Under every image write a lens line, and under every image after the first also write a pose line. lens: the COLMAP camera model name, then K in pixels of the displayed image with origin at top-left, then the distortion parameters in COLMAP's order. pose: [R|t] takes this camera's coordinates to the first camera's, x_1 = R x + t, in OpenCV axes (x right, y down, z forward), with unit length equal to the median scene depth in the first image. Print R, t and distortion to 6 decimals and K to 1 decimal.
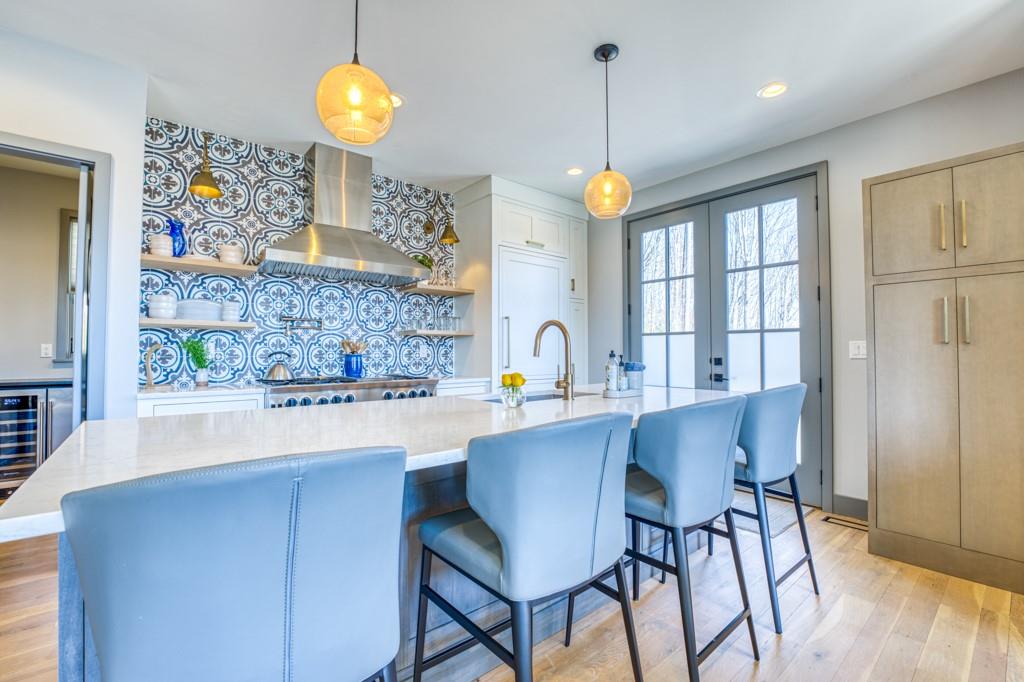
lens RADIAL K [[449.0, 0, 512.0], [0, 449.0, 341.0], [0, 0, 1]] dist [-0.016719, 0.000193]
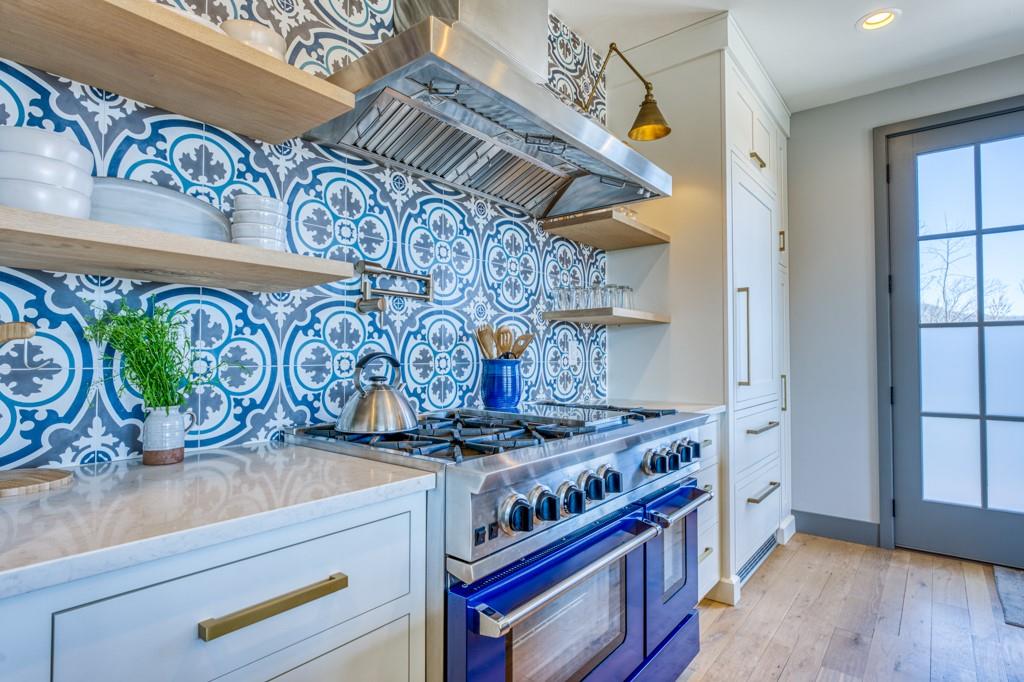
lens RADIAL K [[531.7, 0, 512.0], [0, 531.7, 341.0], [0, 0, 1]] dist [-0.000835, -0.000437]
pose [[0.980913, 0.008345, 0.194270, -0.489457], [-0.008050, 0.999965, -0.002309, 0.014234], [-0.194282, 0.000701, 0.980945, 0.544976]]
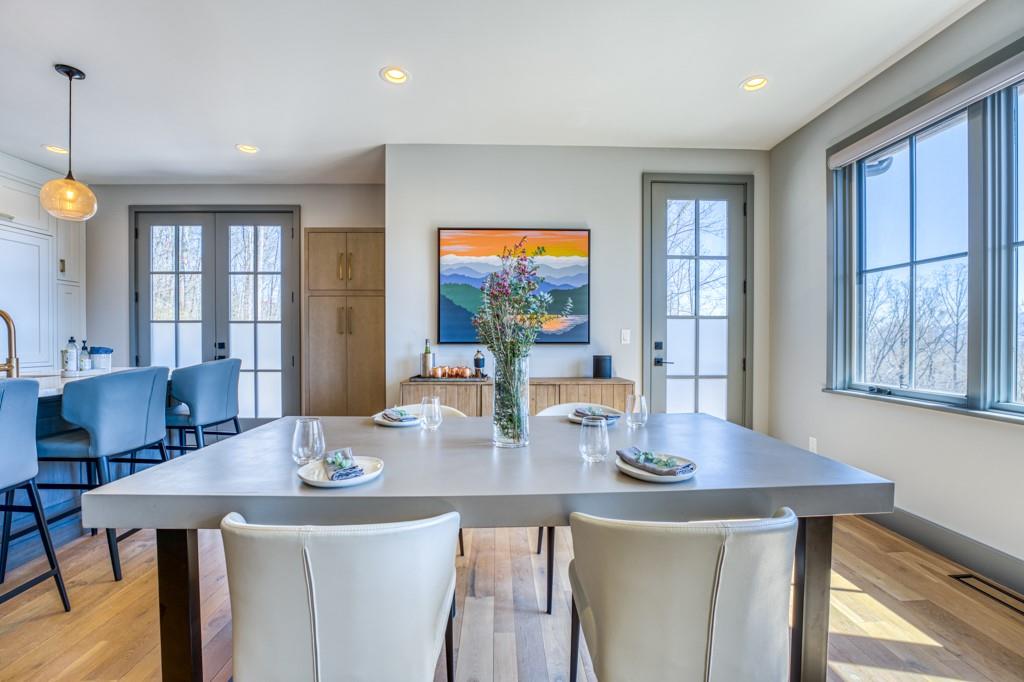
lens RADIAL K [[419.0, 0, 510.5], [0, 419.0, 343.6], [0, 0, 1]] dist [-0.031997, 0.004100]
pose [[0.614597, -0.010424, 0.788772, 0.060752], [-0.020792, 0.999351, 0.029408, -0.010717], [-0.788567, -0.034474, 0.613982, -0.363437]]
